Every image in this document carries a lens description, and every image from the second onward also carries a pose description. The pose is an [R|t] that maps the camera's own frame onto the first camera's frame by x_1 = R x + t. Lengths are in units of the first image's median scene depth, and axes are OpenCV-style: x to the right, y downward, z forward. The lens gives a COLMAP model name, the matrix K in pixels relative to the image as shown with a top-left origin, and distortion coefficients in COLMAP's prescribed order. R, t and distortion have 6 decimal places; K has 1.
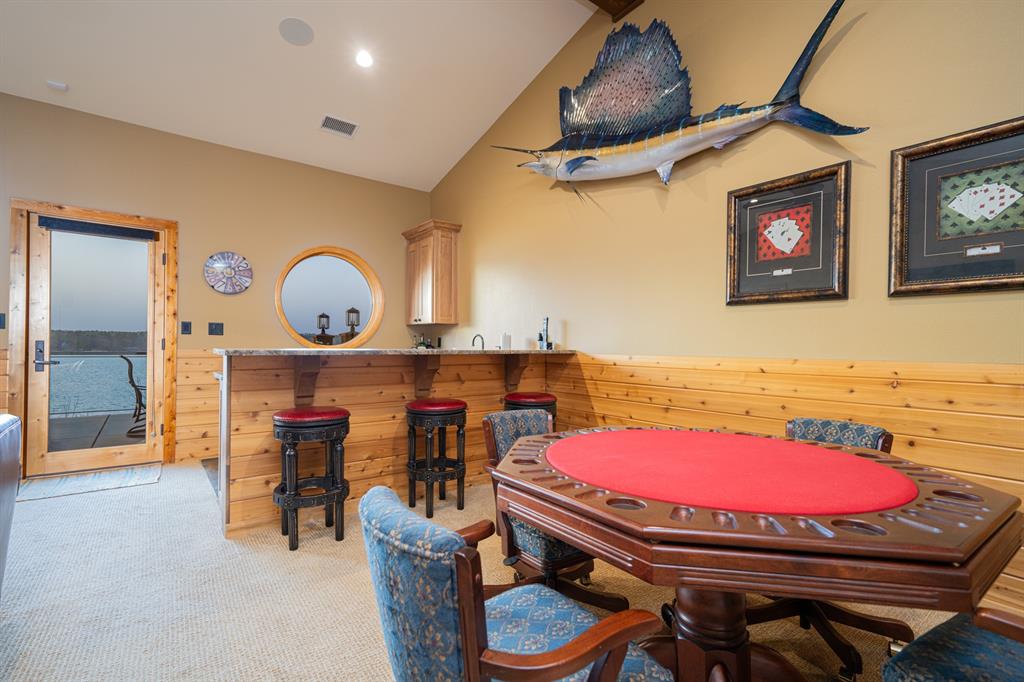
lens RADIAL K [[467.2, 0, 501.2], [0, 467.2, 347.9], [0, 0, 1]] dist [0.017720, 0.000774]
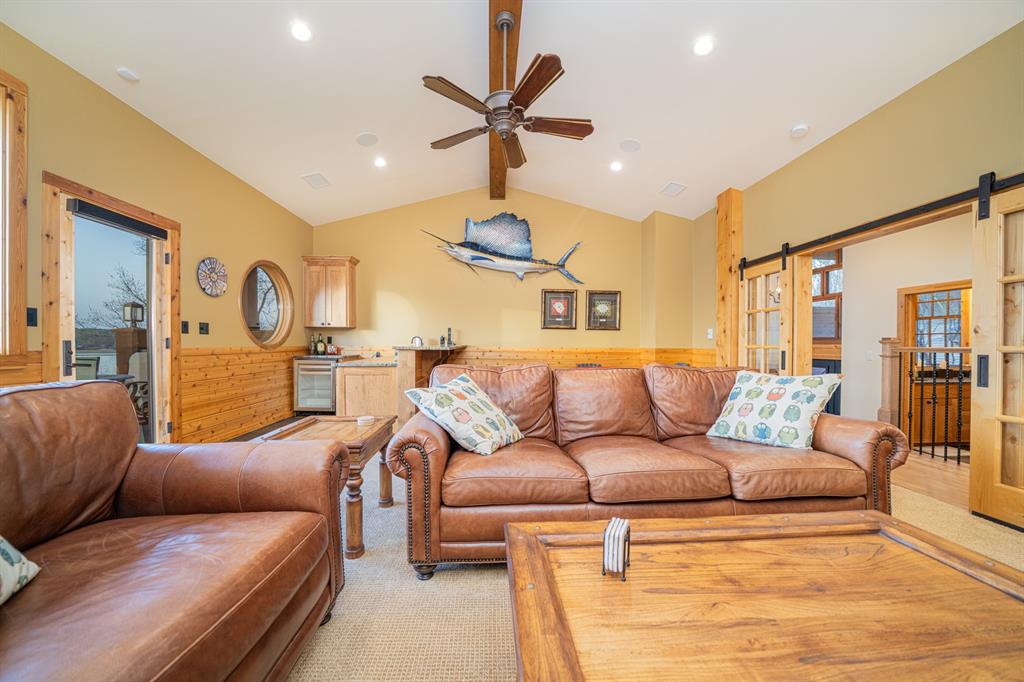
lens RADIAL K [[354.8, 0, 503.2], [0, 354.8, 345.6], [0, 0, 1]] dist [-0.023310, 0.002606]
pose [[0.566930, -0.011311, 0.823688, -1.359415], [0.000834, 0.999913, 0.013157, -0.017470], [-0.823766, -0.006772, 0.566890, -0.016750]]
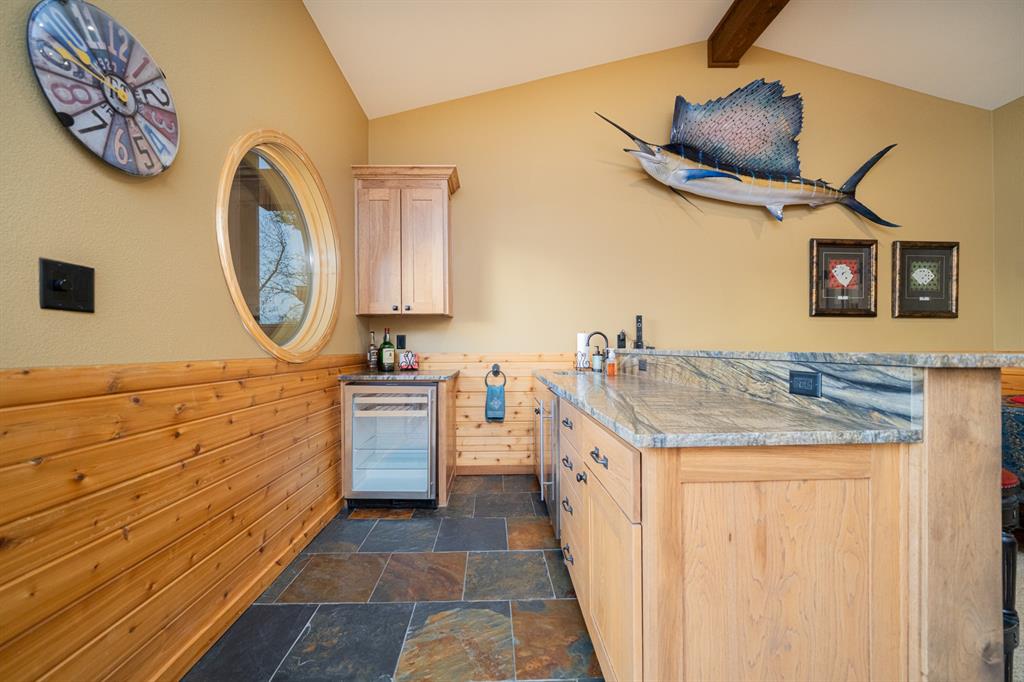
lens RADIAL K [[382.6, 0, 503.9], [0, 382.6, 345.6], [0, 0, 1]] dist [-0.013855, 0.001613]
pose [[0.577667, -0.004356, 0.816261, -0.989600], [0.010808, 0.999939, -0.002313, -0.008114], [-0.816201, 0.010159, 0.577678, 1.065357]]
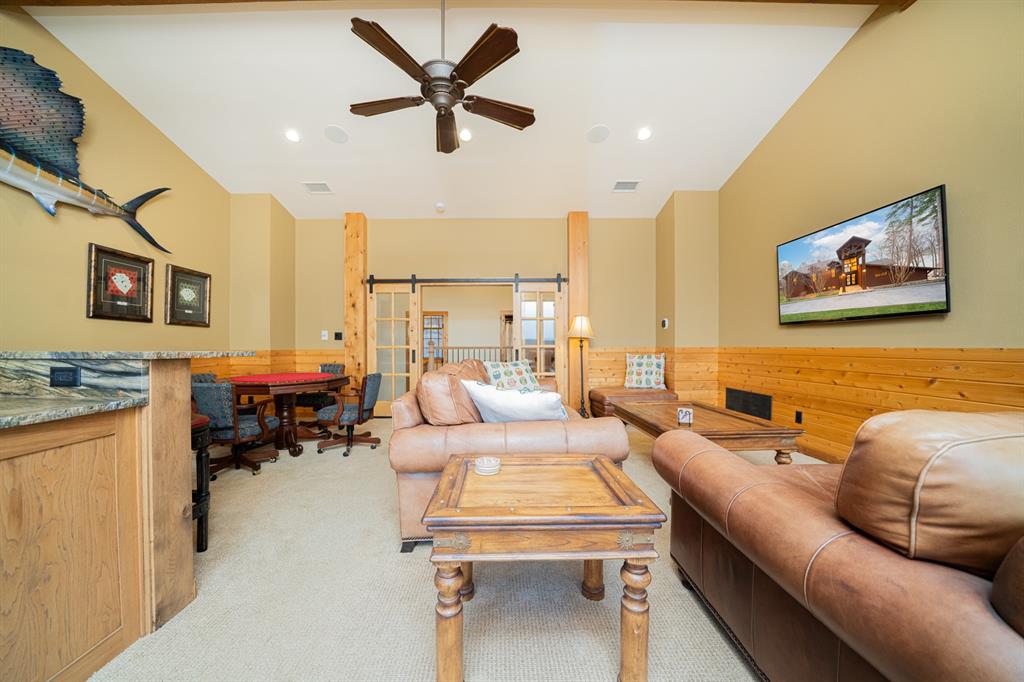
lens RADIAL K [[354.8, 0, 502.0], [0, 354.8, 347.6], [0, 0, 1]] dist [-0.023310, 0.002606]
pose [[-0.799404, -0.009790, 0.600714, -1.205993], [-0.005248, 0.999943, 0.009313, -0.011048], [-0.600771, 0.004293, -0.799410, 1.054262]]
